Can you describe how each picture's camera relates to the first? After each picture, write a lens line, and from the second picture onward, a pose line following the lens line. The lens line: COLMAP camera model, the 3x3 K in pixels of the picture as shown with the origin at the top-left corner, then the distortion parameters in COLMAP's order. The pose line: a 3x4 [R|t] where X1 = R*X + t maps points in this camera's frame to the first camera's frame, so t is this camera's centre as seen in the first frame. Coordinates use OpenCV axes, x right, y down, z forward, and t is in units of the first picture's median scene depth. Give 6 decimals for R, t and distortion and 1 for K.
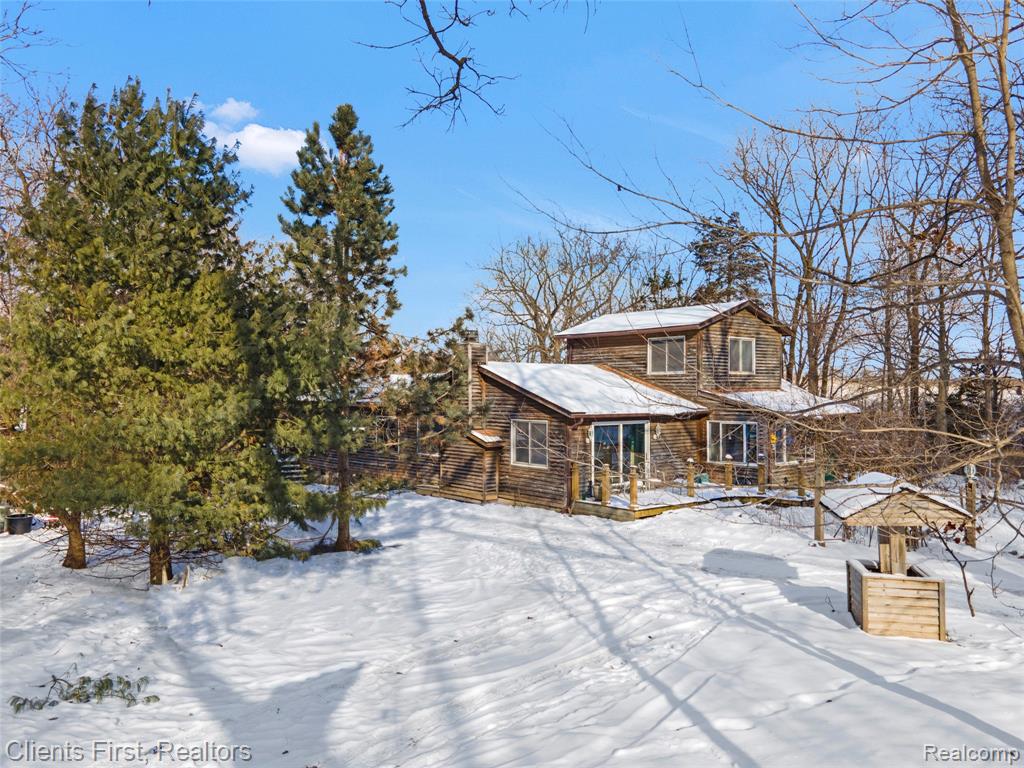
lens RADIAL K [[753.2, 0, 508.4], [0, 753.2, 379.3], [0, 0, 1]] dist [0.042729, 0.006544]
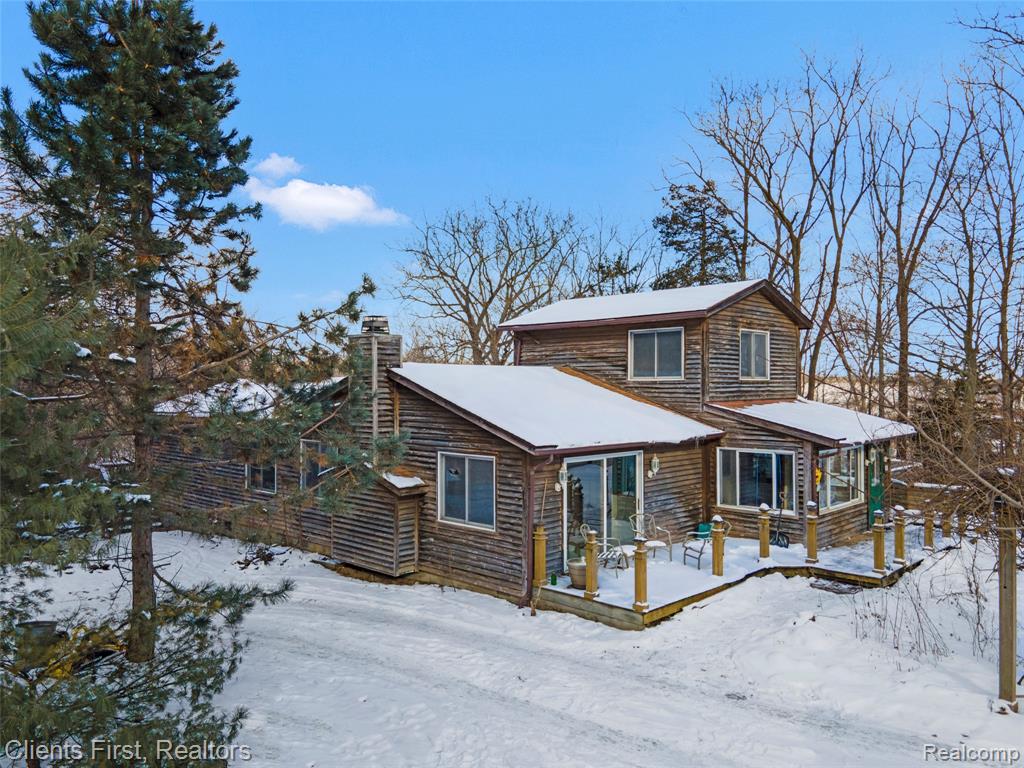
lens RADIAL K [[726.9, 0, 491.0], [0, 726.9, 381.4], [0, 0, 1]] dist [0.039719, 0.001167]
pose [[0.997145, 0.000545, 0.075509, 0.001847], [-0.001177, 0.999965, 0.008325, -0.012825], [-0.075501, -0.008391, 0.997110, 0.355574]]
